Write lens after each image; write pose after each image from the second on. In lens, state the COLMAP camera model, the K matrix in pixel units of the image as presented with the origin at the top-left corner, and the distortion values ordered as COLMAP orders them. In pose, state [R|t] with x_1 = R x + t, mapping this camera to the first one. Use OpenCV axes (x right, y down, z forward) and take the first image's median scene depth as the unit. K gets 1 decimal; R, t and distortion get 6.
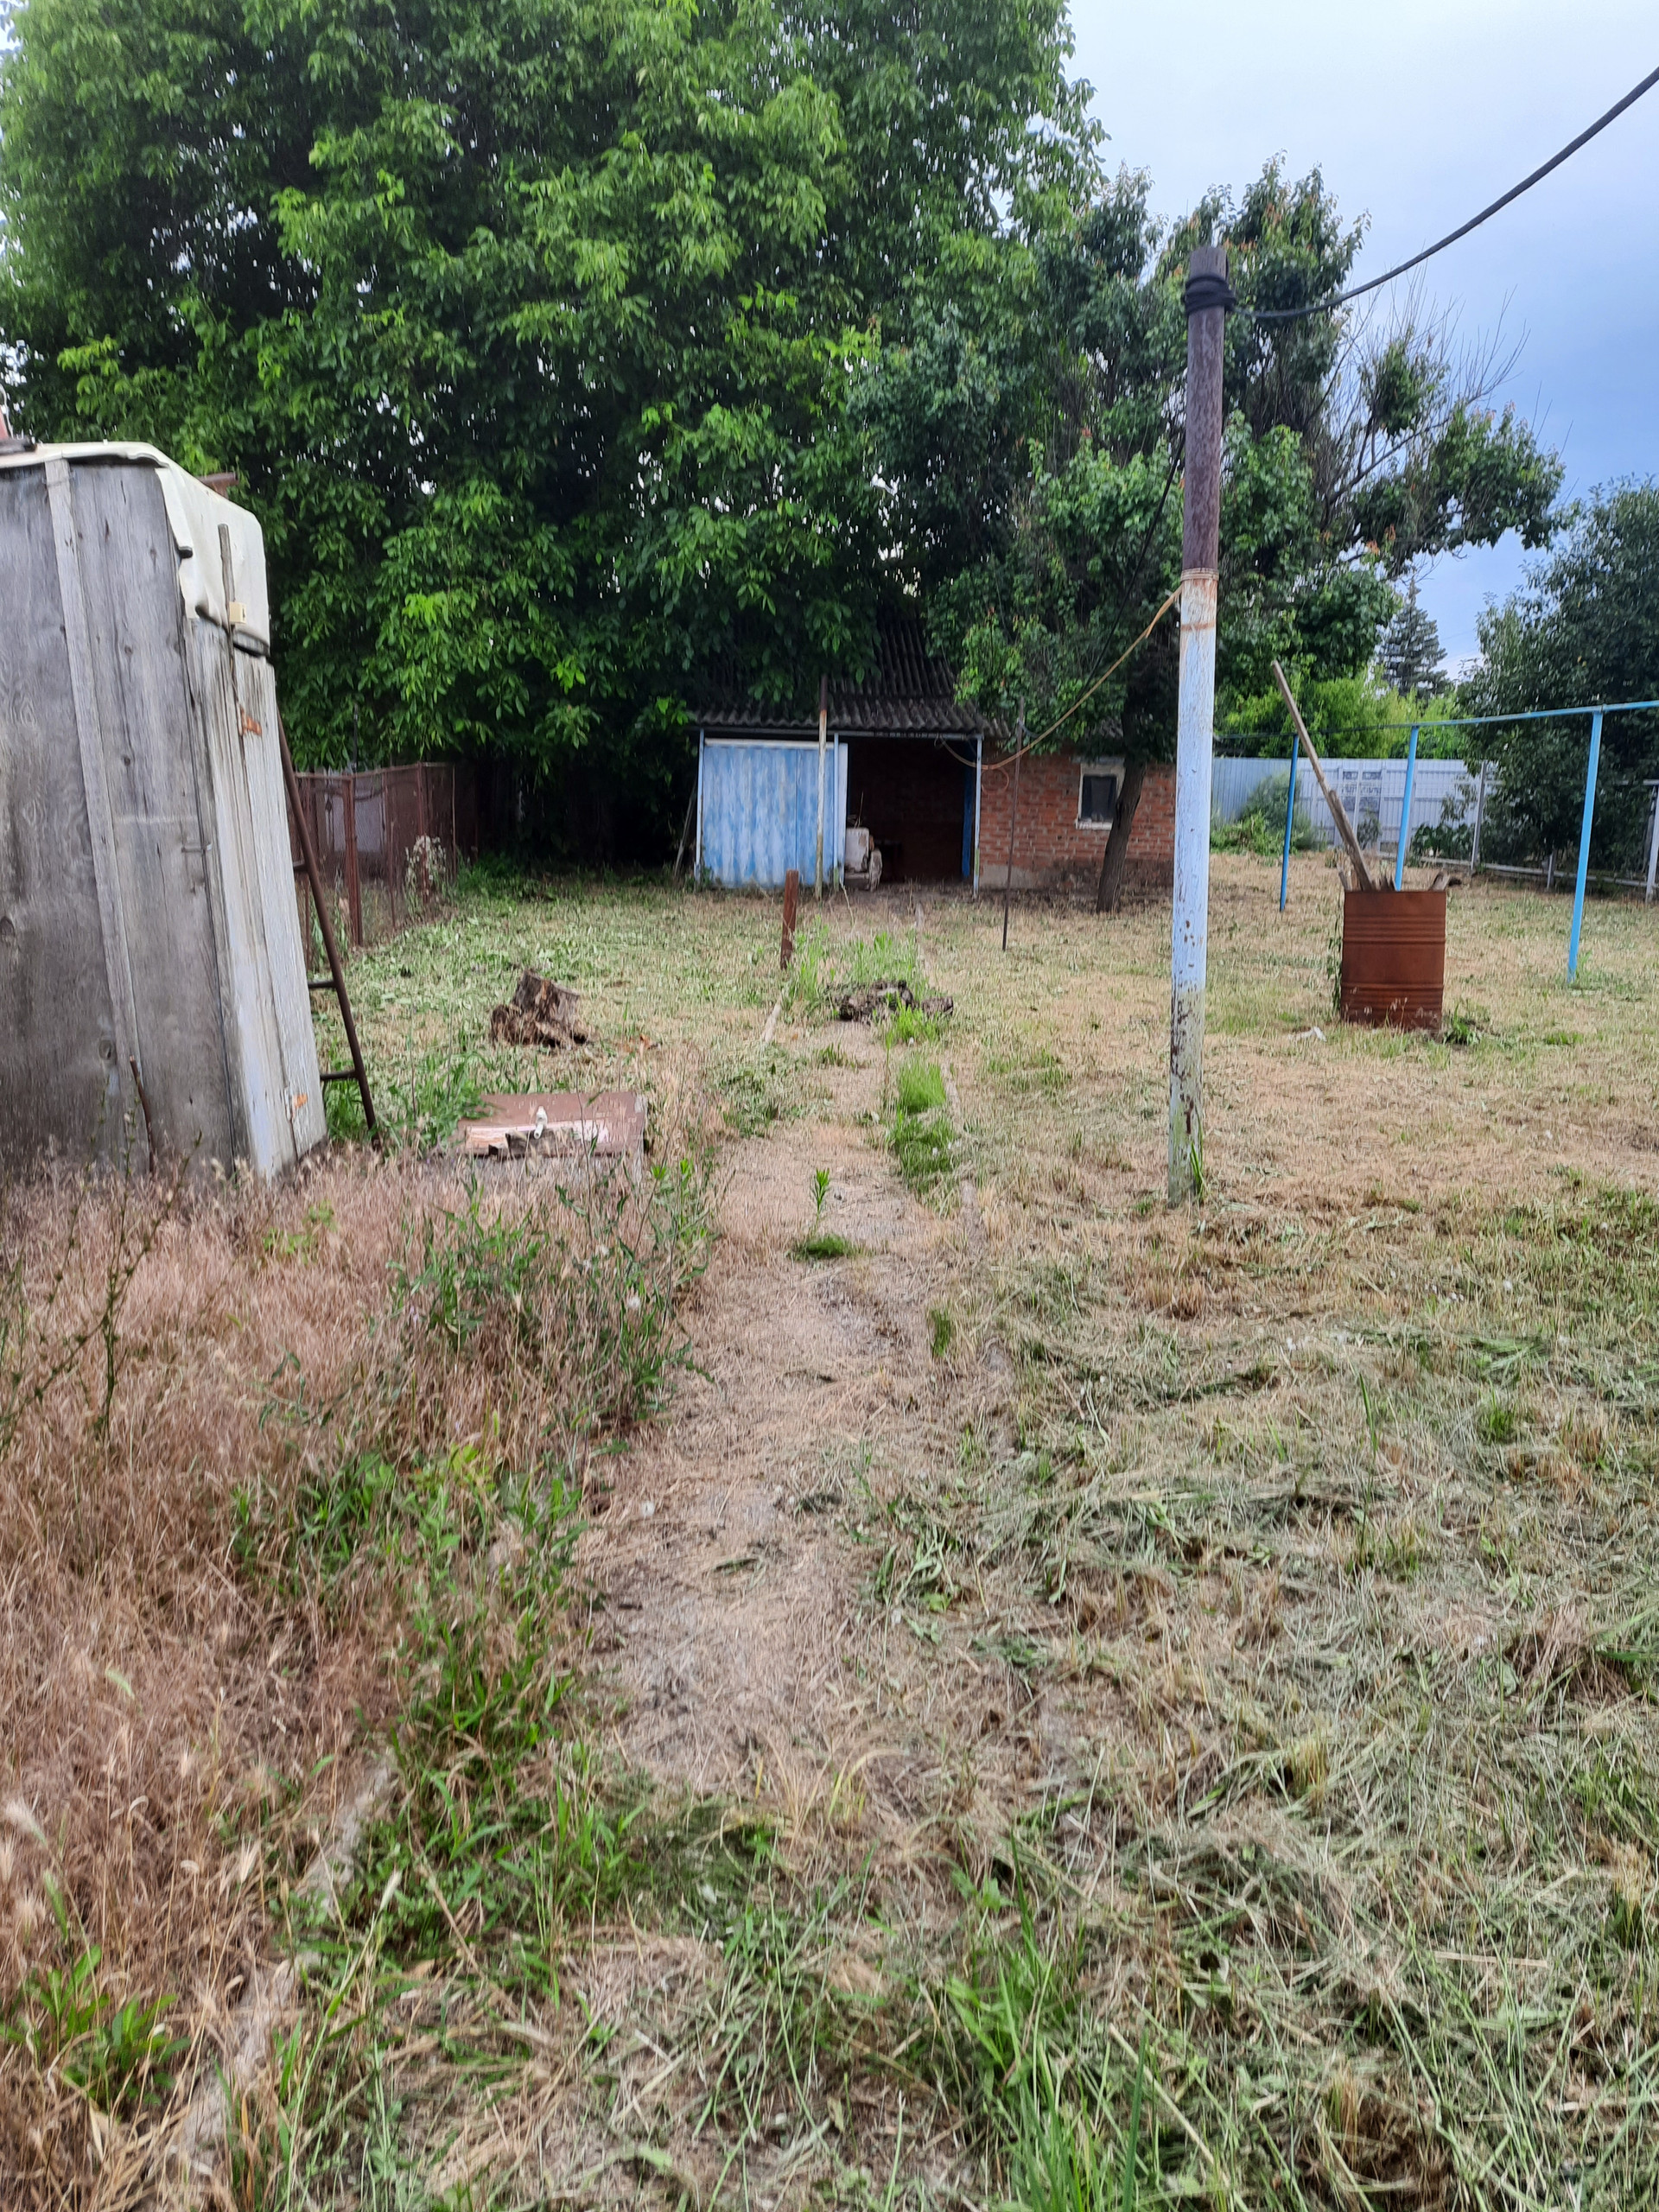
lens RADIAL K [[1600.7, 0, 823.3], [0, 1600.7, 1112.9], [0, 0, 1]] dist [0.136078, -0.149473]
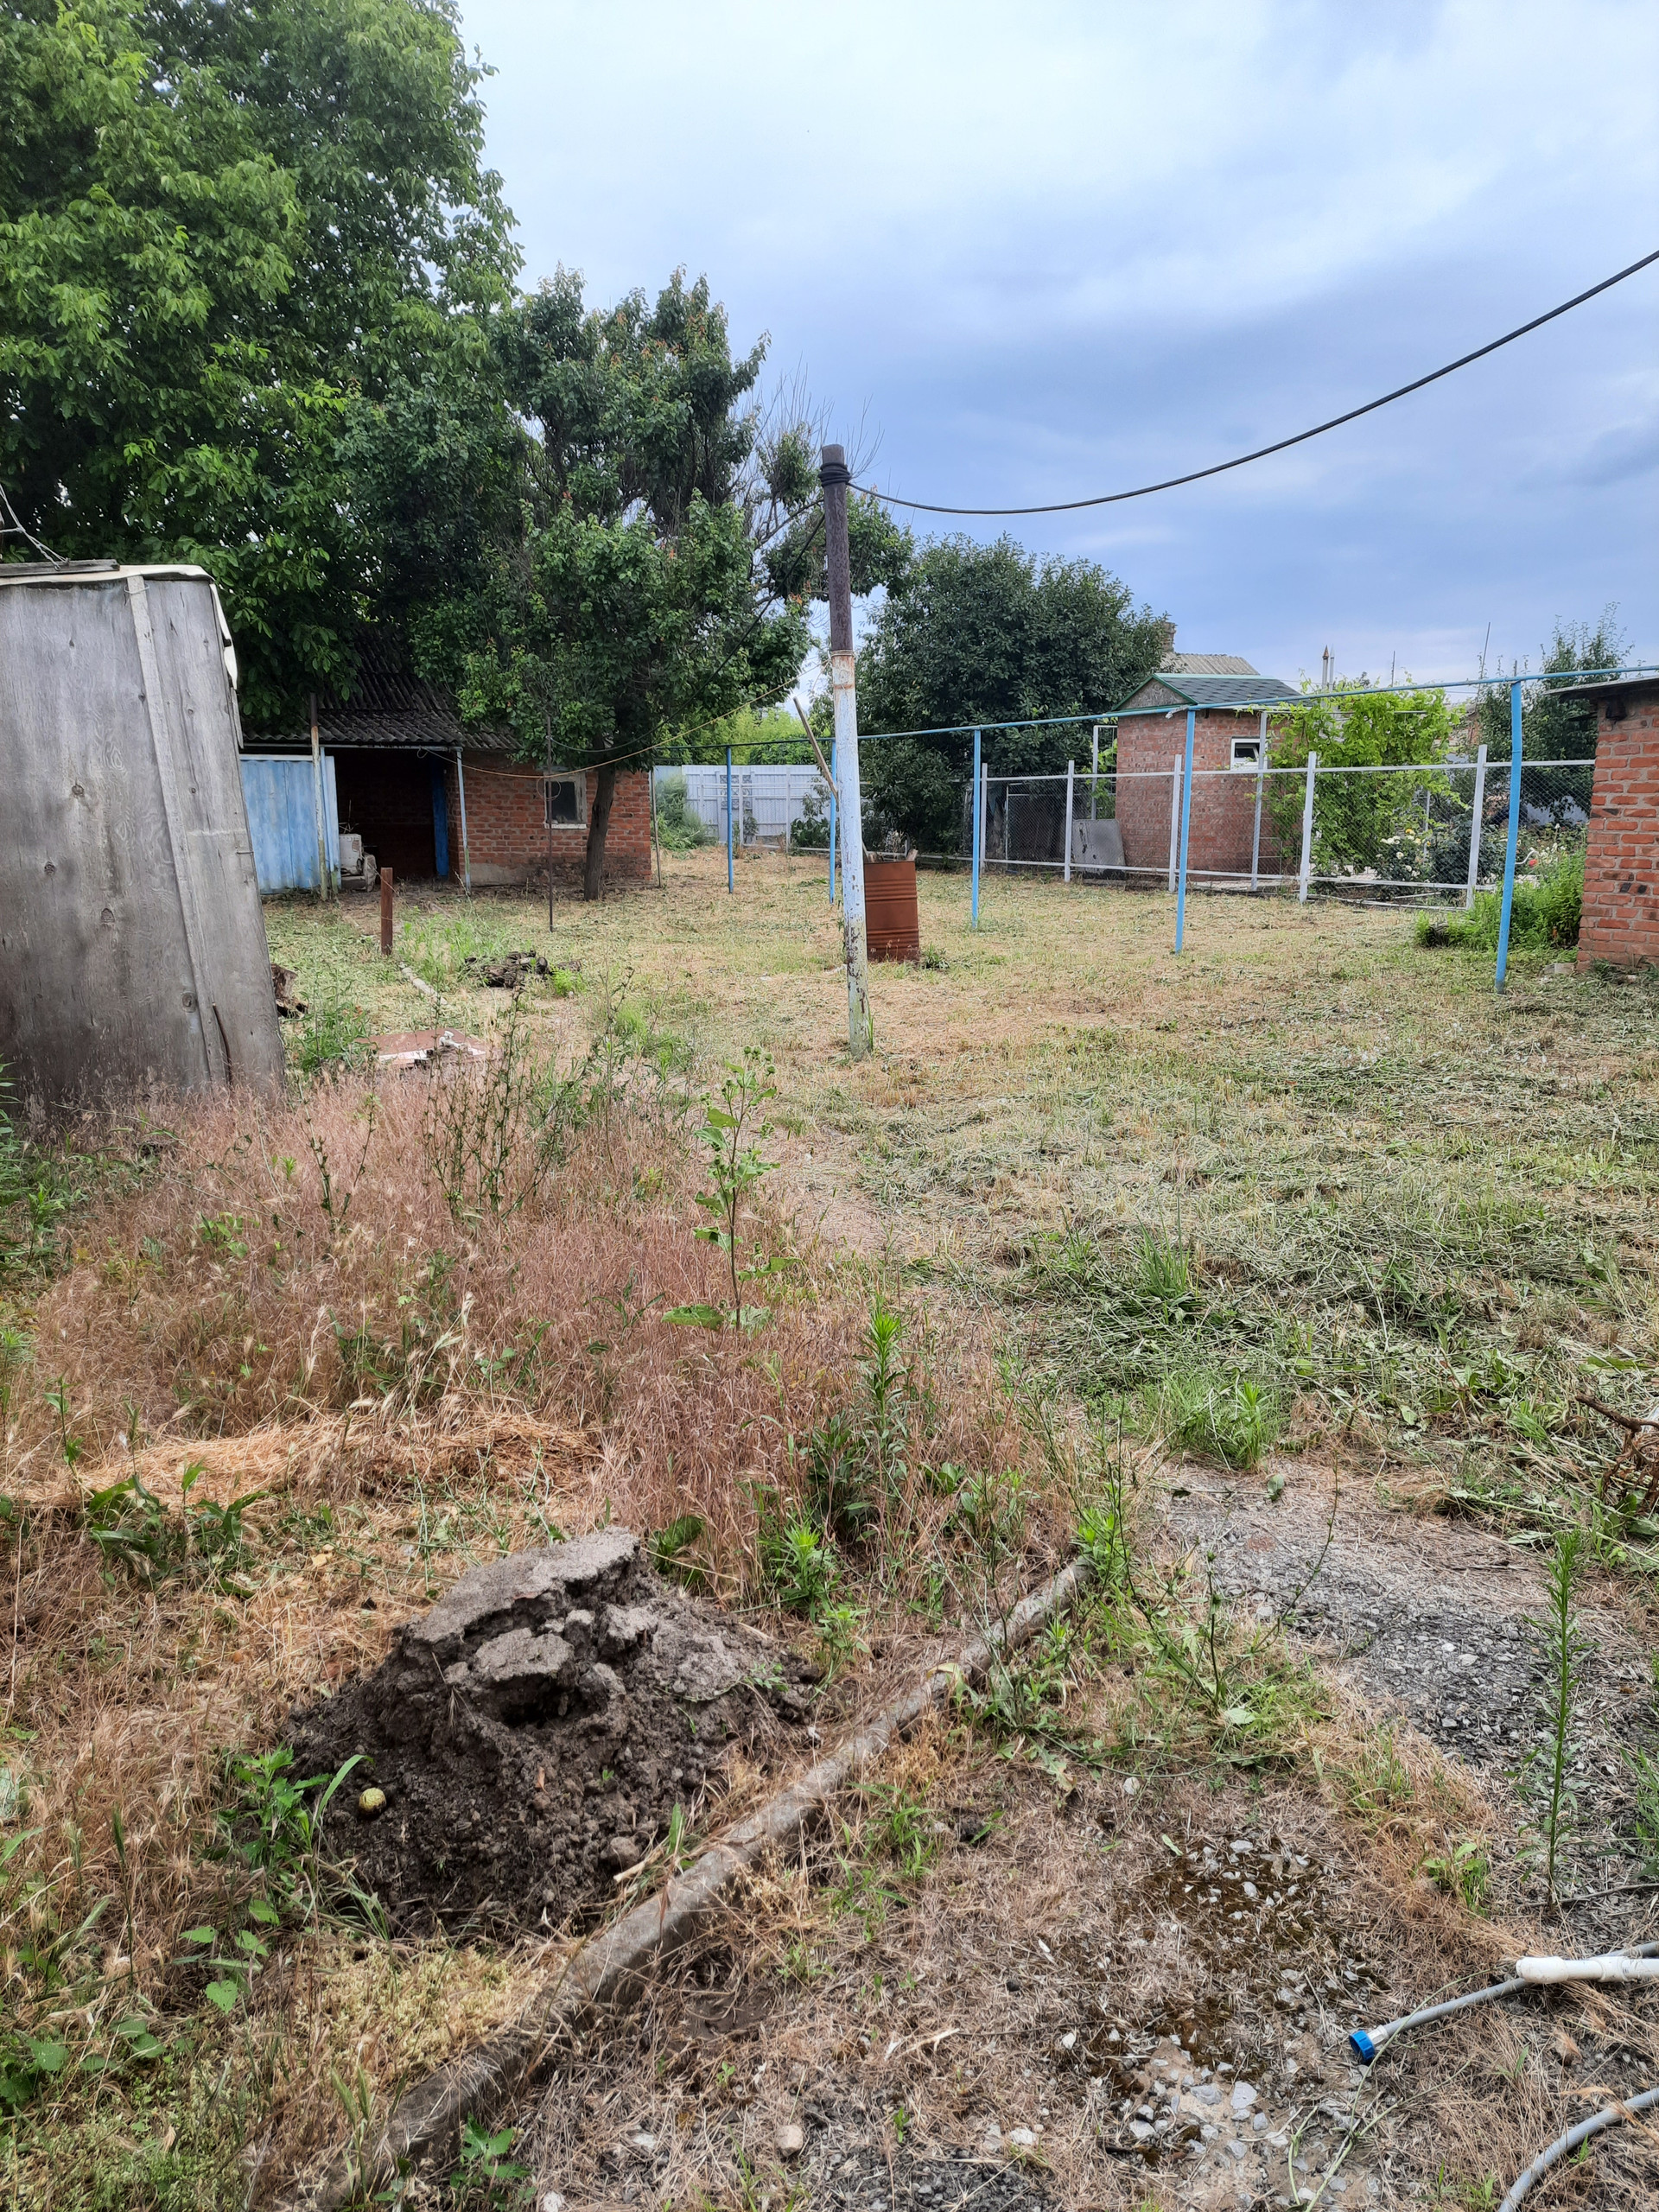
lens RADIAL K [[1554.1, 0, 784.2], [0, 1554.1, 1218.9], [0, 0, 1]] dist [0.051904, -0.050640]
pose [[0.927796, -0.123047, 0.352212, -0.142744], [0.098884, 0.991387, 0.085866, 0.026024], [-0.359744, -0.044838, 0.931973, -0.140048]]
